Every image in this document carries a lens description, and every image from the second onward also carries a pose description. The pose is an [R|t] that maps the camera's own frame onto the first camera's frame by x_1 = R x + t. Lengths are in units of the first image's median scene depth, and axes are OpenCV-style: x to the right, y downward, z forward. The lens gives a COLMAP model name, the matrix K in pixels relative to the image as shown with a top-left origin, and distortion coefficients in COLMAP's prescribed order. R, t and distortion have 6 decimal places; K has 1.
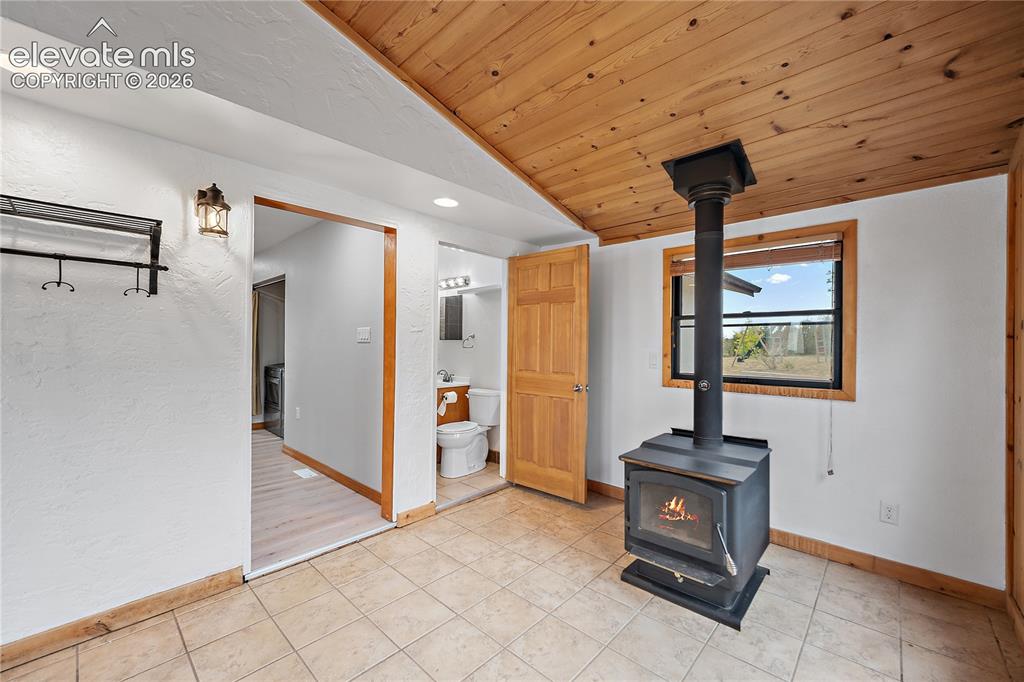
lens RADIAL K [[406.2, 0, 510.3], [0, 406.2, 345.0], [0, 0, 1]] dist [-0.000236, 0.000296]
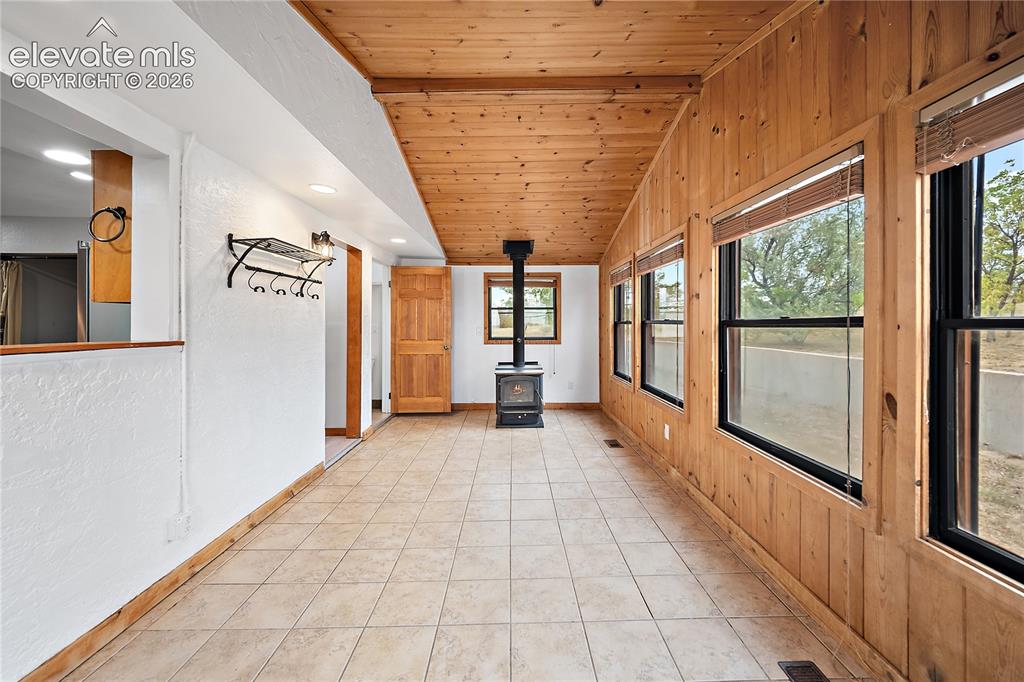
lens RADIAL K [[406.2, 0, 511.6], [0, 406.2, 320.3], [0, 0, 1]] dist [-0.000236, 0.000296]
pose [[0.729203, -0.007442, 0.684257, -0.925145], [0.008667, 0.999961, 0.001640, -0.014186], [-0.684243, 0.004734, 0.729239, -0.533531]]
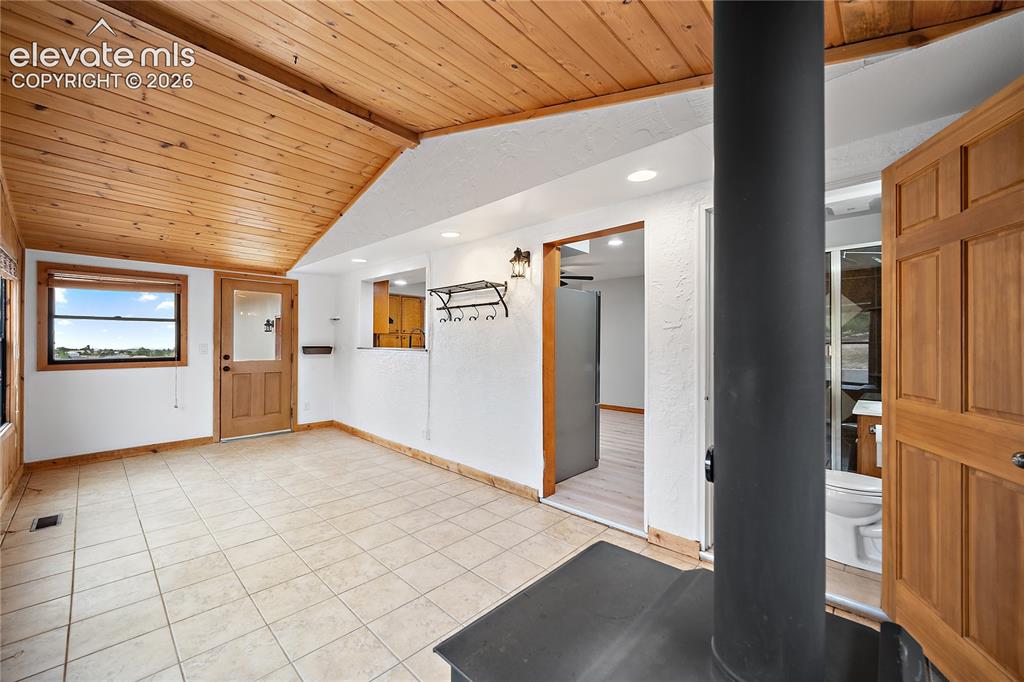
lens RADIAL K [[406.2, 0, 512.0], [0, 406.2, 341.5], [0, 0, 1]] dist [-0.000236, 0.000296]
pose [[-0.006878, -0.009762, -0.999929, 0.674826], [-0.000523, 0.999952, -0.009758, 0.004037], [0.999976, 0.000455, -0.006883, 0.716655]]
